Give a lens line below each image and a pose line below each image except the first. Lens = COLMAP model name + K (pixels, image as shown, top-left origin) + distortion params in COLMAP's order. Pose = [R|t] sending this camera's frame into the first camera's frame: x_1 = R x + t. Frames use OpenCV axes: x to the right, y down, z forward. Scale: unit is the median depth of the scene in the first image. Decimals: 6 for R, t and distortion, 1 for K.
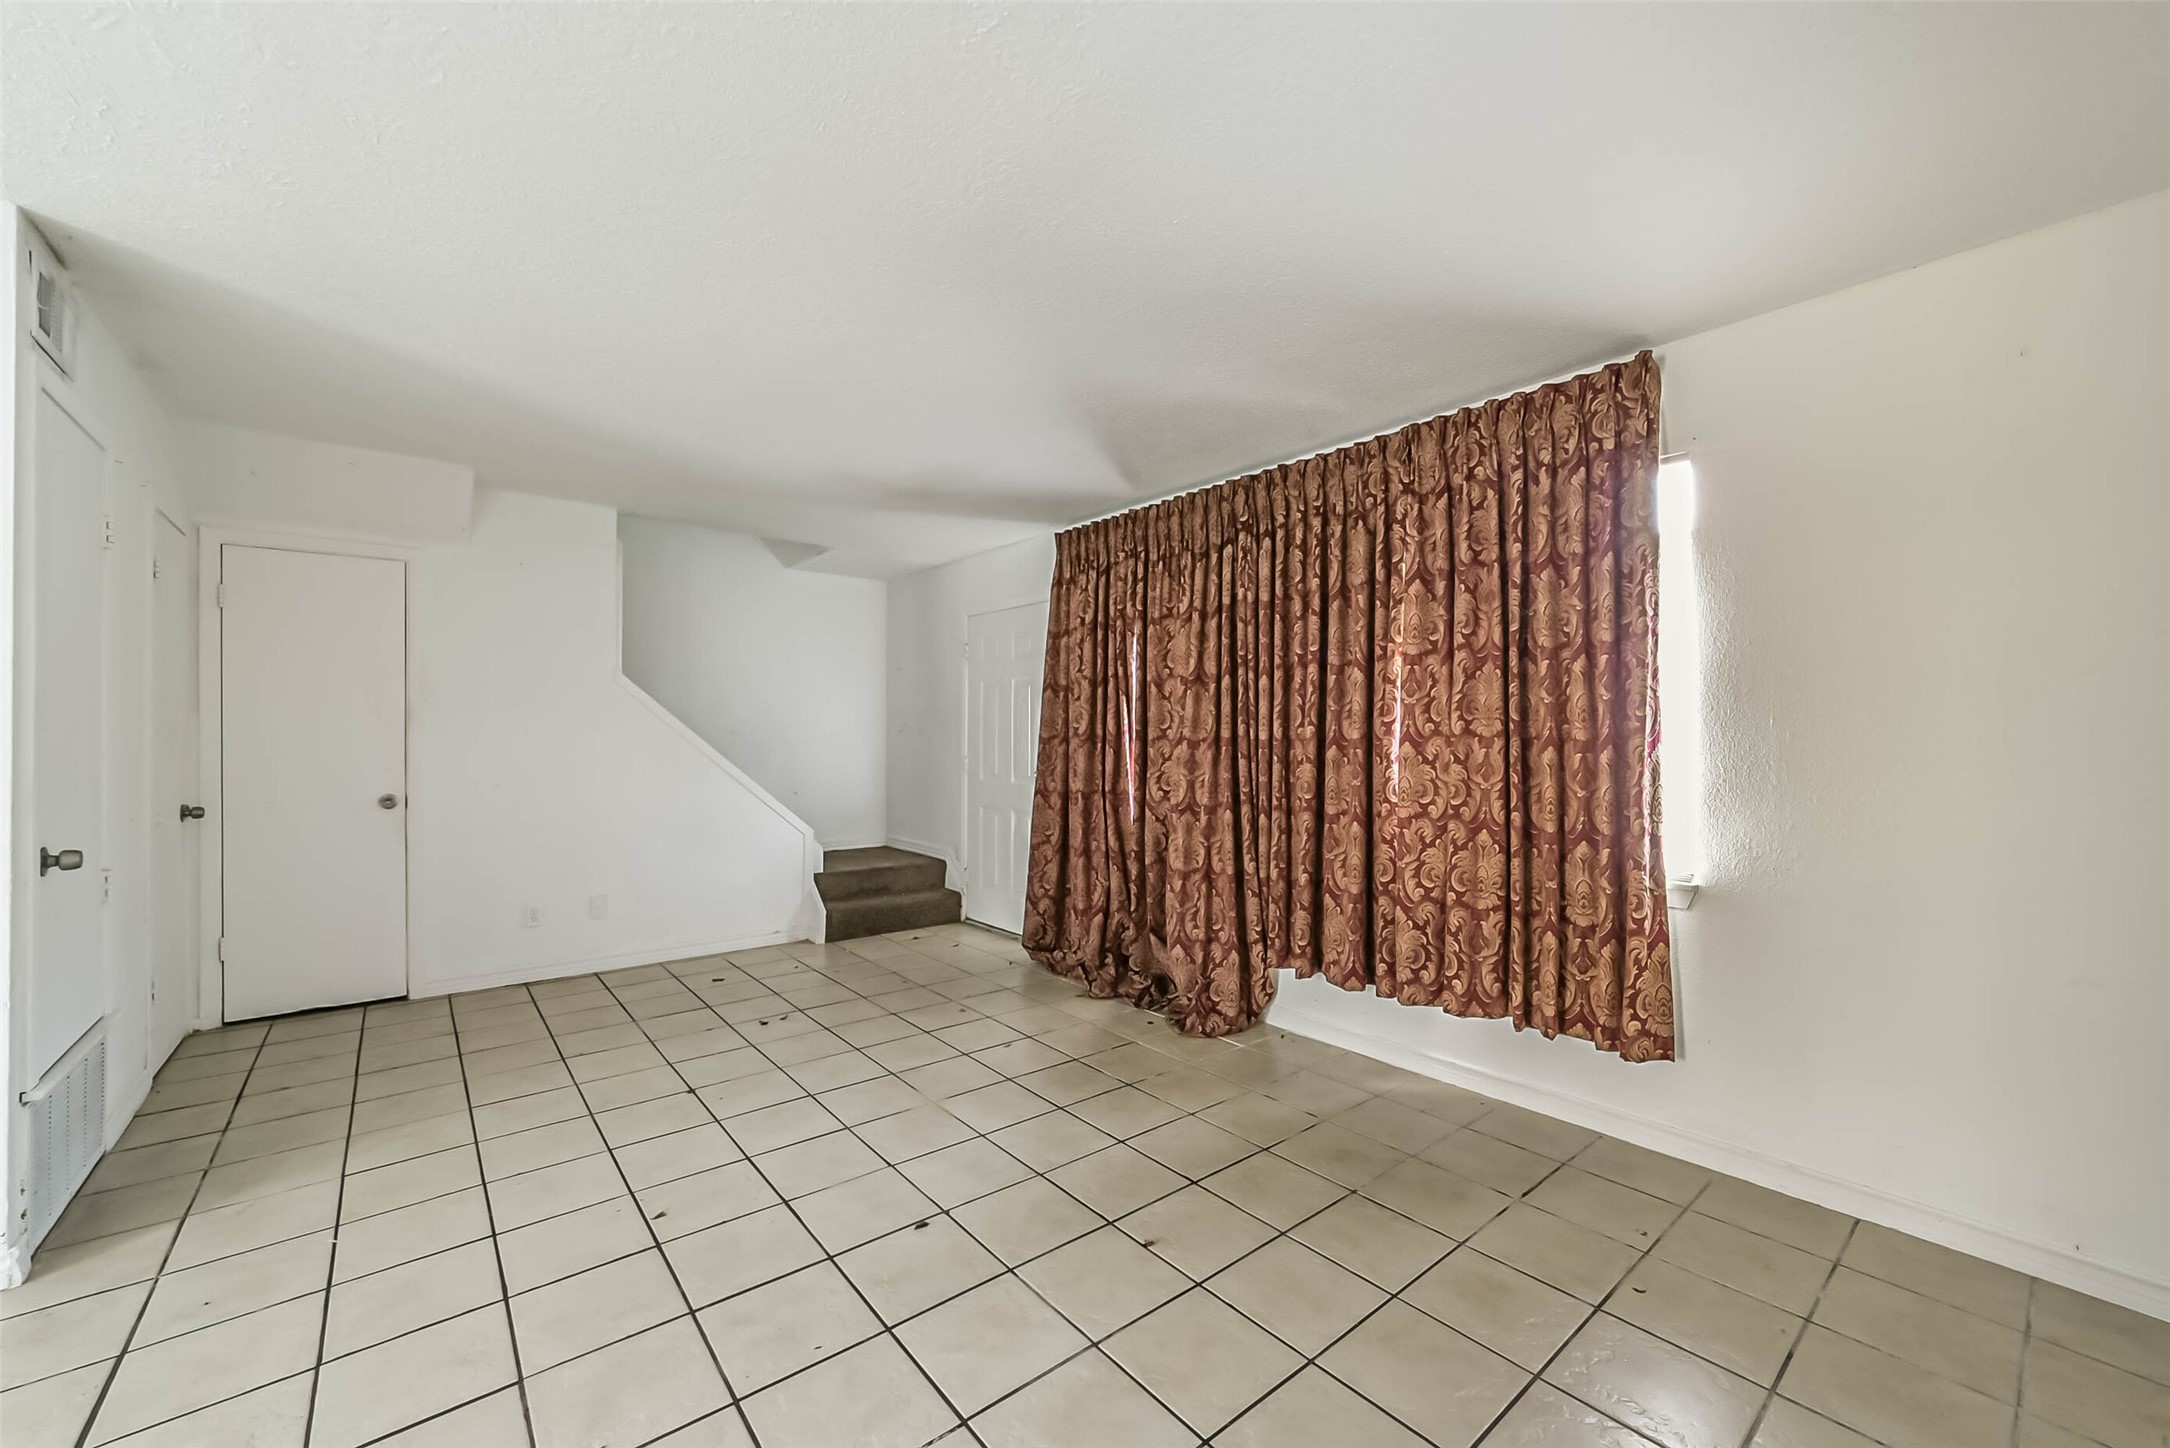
lens RADIAL K [[836.5, 0, 1095.1], [0, 836.5, 735.3], [0, 0, 1]] dist [0.015485, -0.001453]
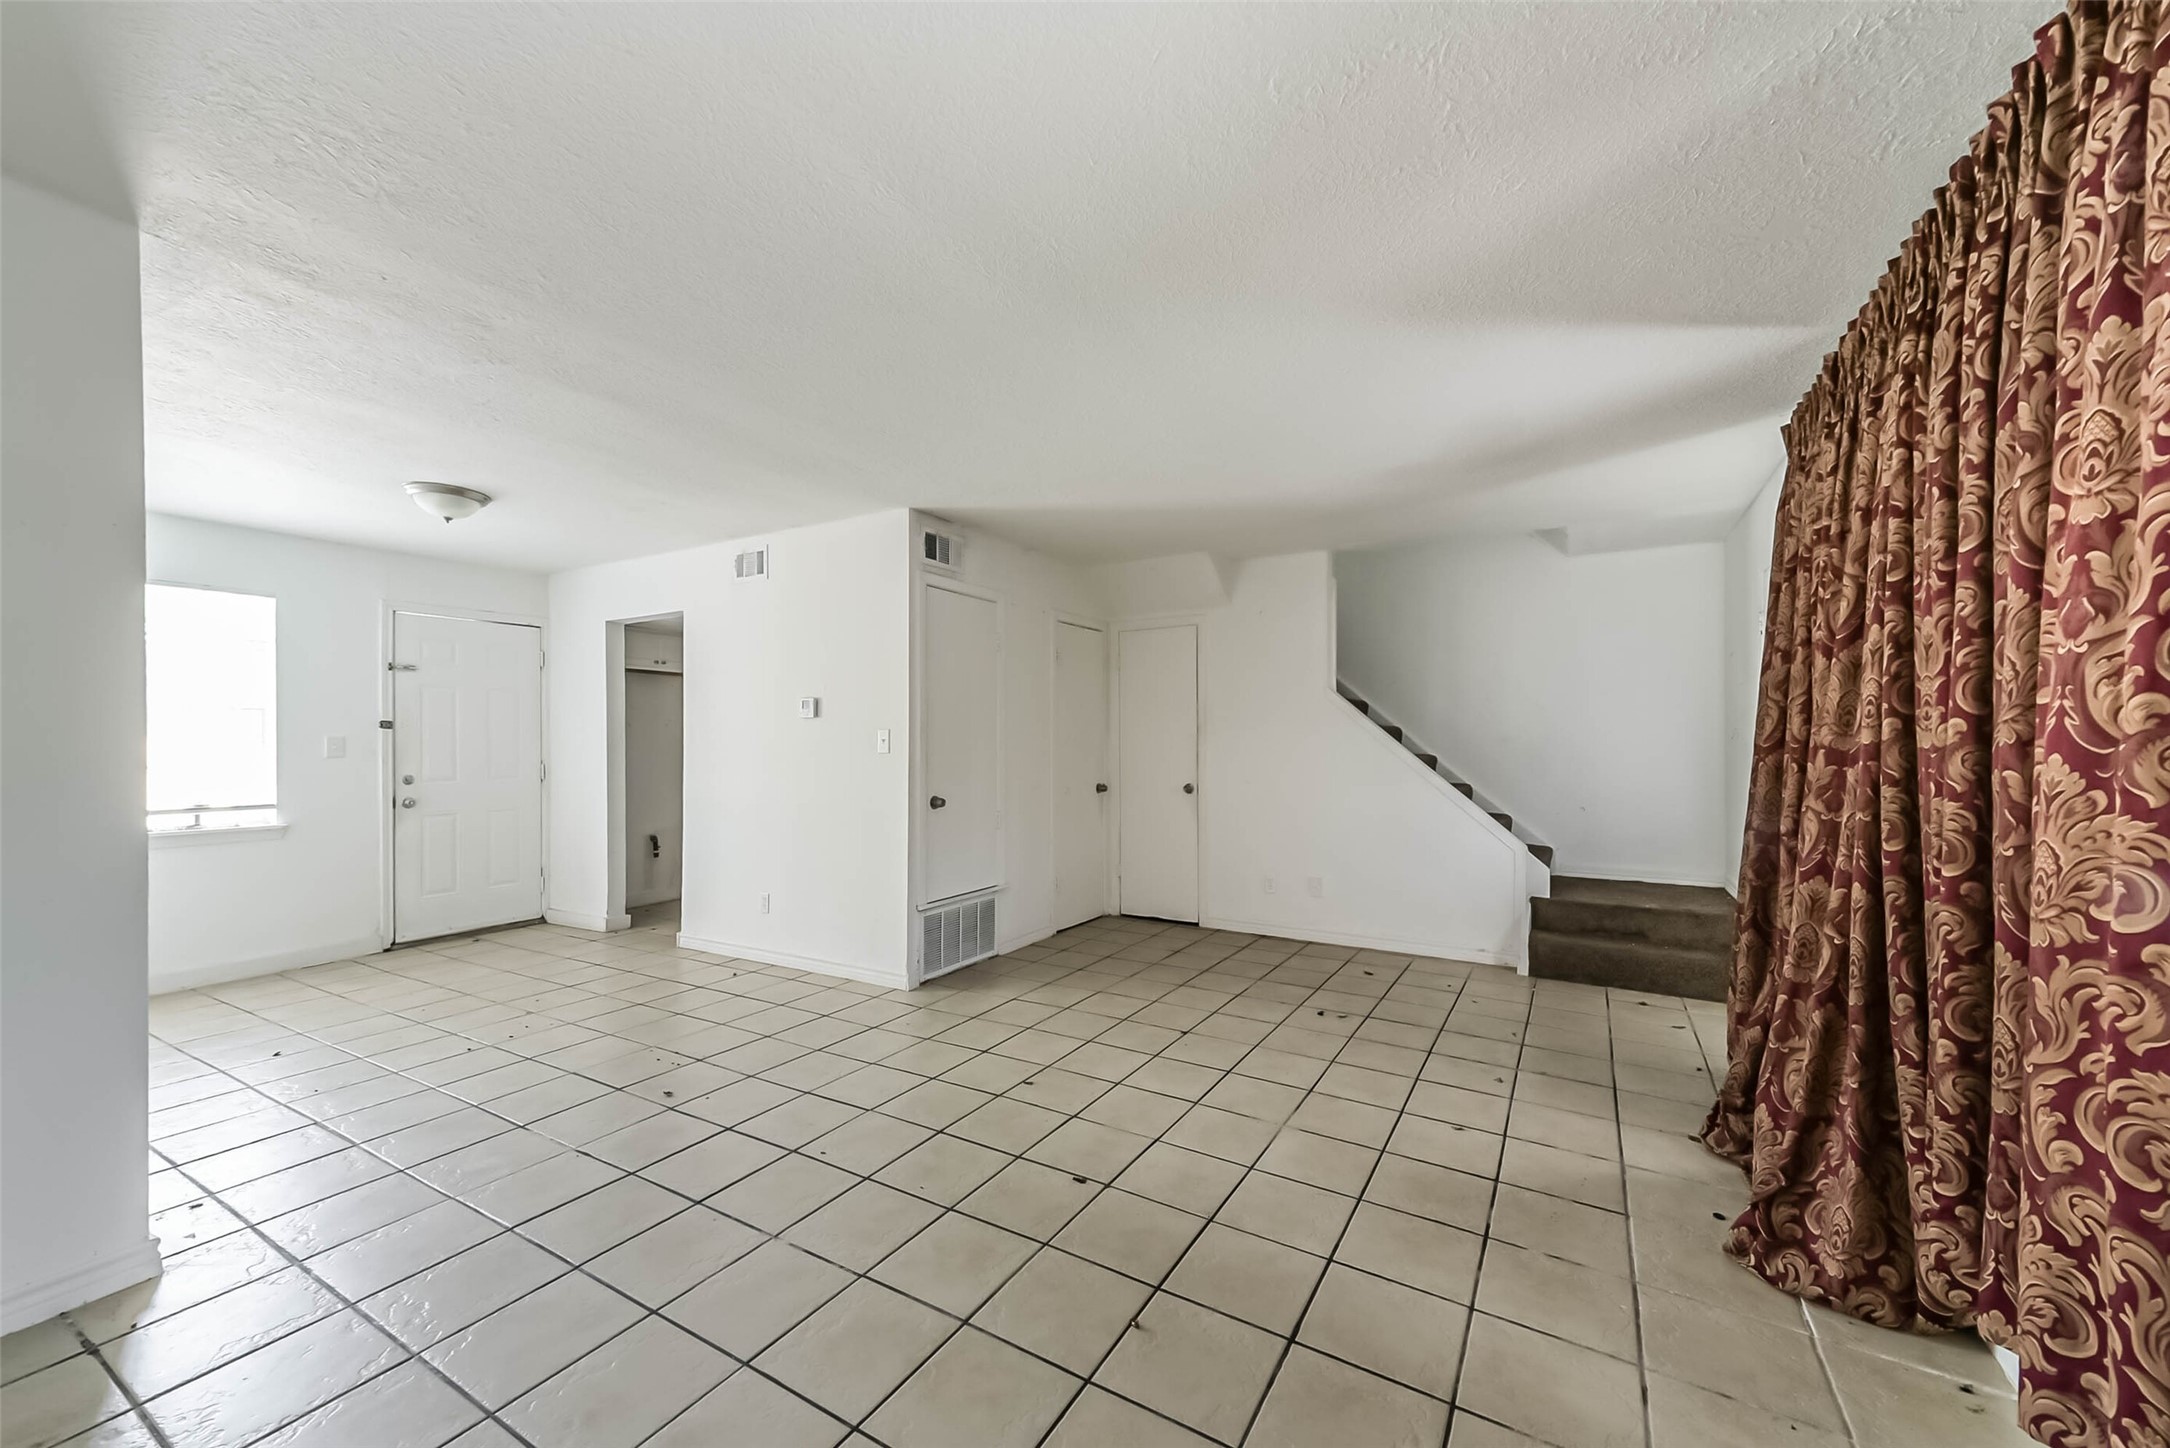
lens RADIAL K [[836.5, 0, 1130.5], [0, 836.5, 733.5], [0, 0, 1]] dist [0.015485, -0.001453]
pose [[0.339503, -0.015057, -0.940484, 0.516823], [0.002566, 0.999883, -0.015082, 0.003050], [0.940601, 0.002707, 0.339502, 0.403877]]
